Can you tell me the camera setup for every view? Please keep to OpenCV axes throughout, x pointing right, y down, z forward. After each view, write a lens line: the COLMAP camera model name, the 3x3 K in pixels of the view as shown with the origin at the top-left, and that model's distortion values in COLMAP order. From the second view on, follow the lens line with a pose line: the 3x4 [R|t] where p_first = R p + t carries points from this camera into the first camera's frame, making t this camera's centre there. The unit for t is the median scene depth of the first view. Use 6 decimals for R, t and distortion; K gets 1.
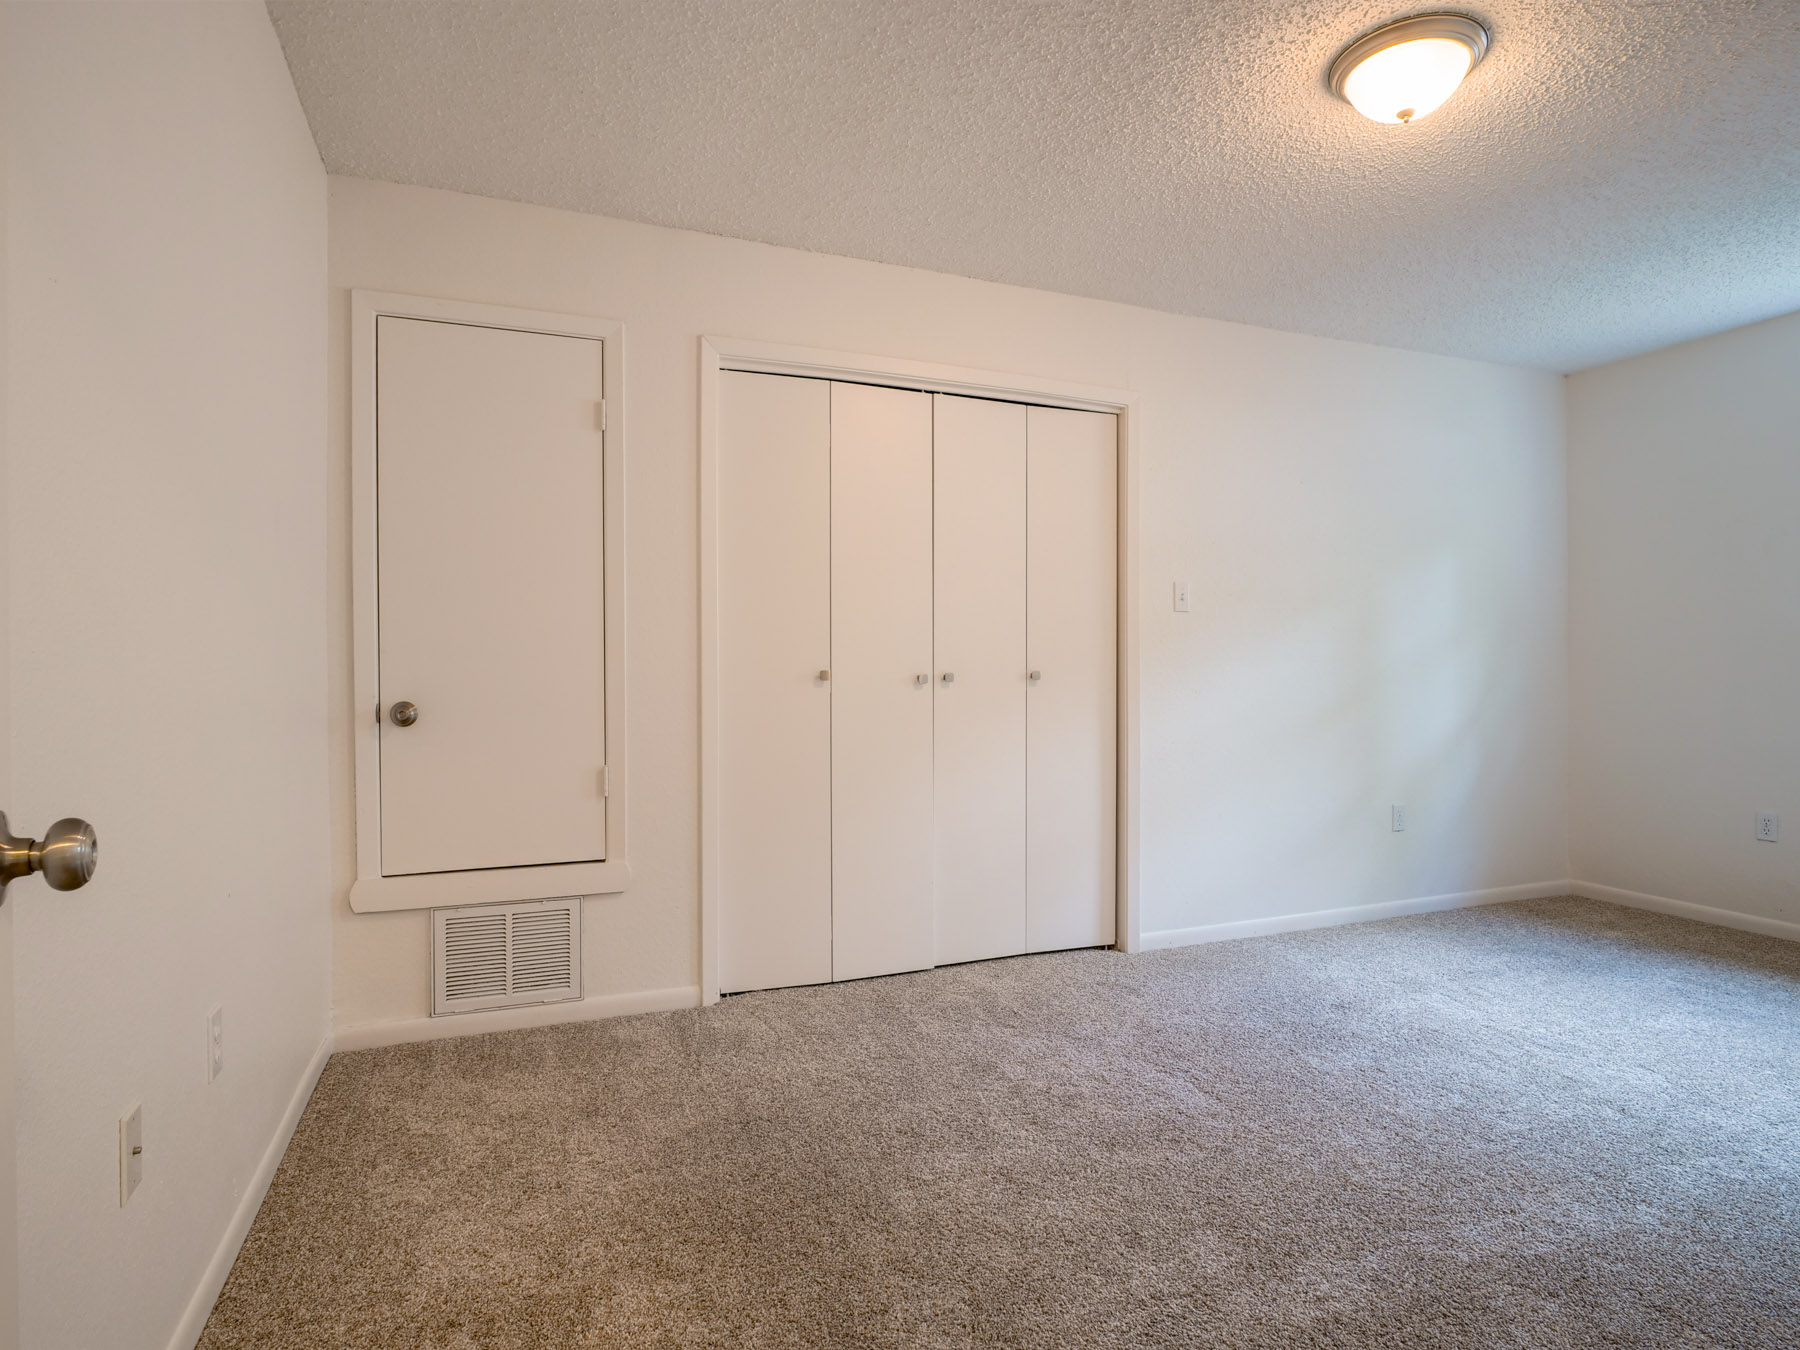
lens RADIAL K [[986.4, 0, 907.6], [0, 986.4, 669.4], [0, 0, 1]] dist [-0.017007, 0.003808]
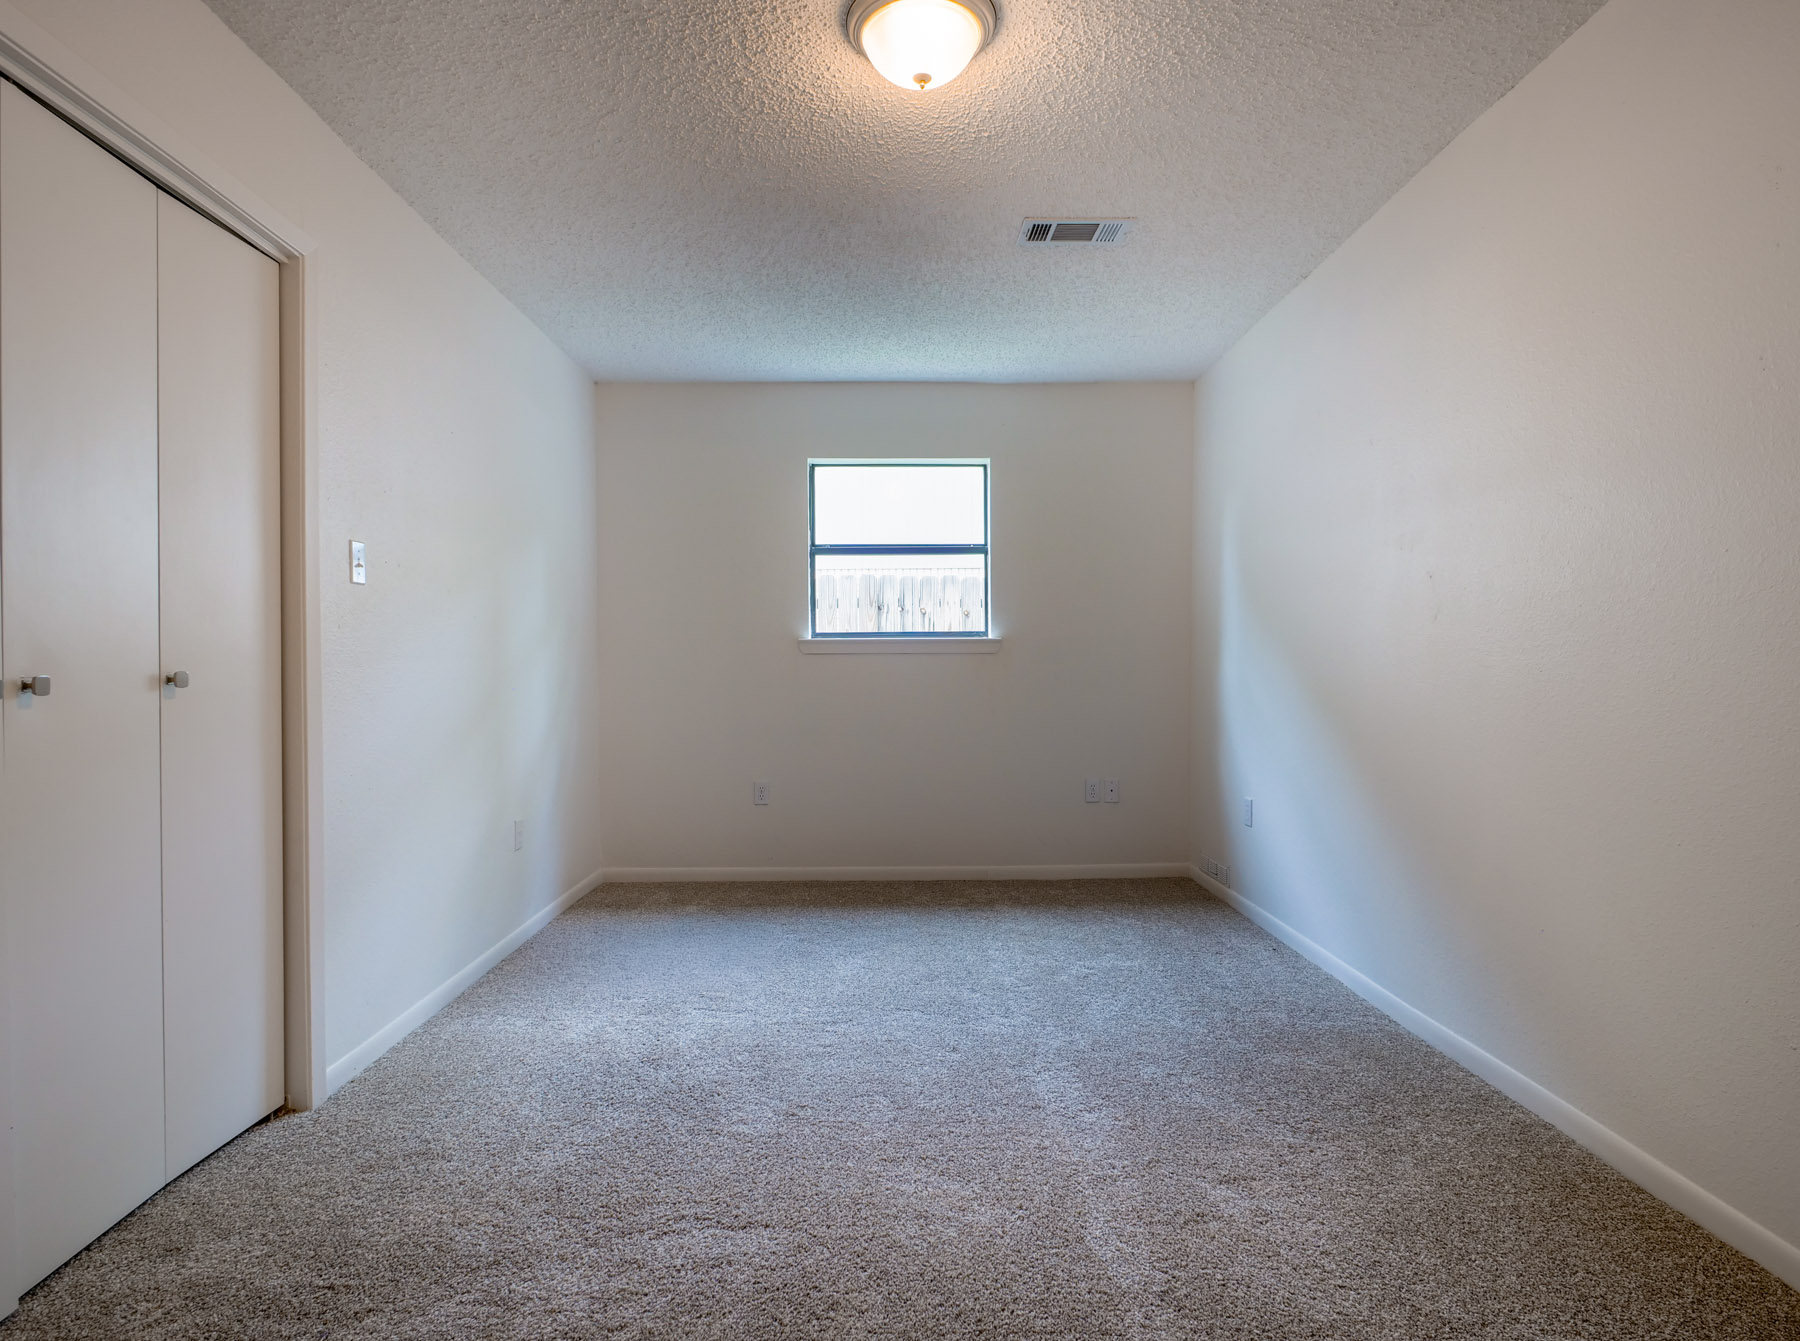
lens RADIAL K [[992.3, 0, 897.8], [0, 992.3, 674.0], [0, 0, 1]] dist [0.001083, -0.001638]
pose [[0.375056, -0.011388, 0.926932, -0.244504], [0.009598, 0.999919, 0.008401, 0.002081], [-0.926953, 0.005746, 0.375134, 0.423563]]
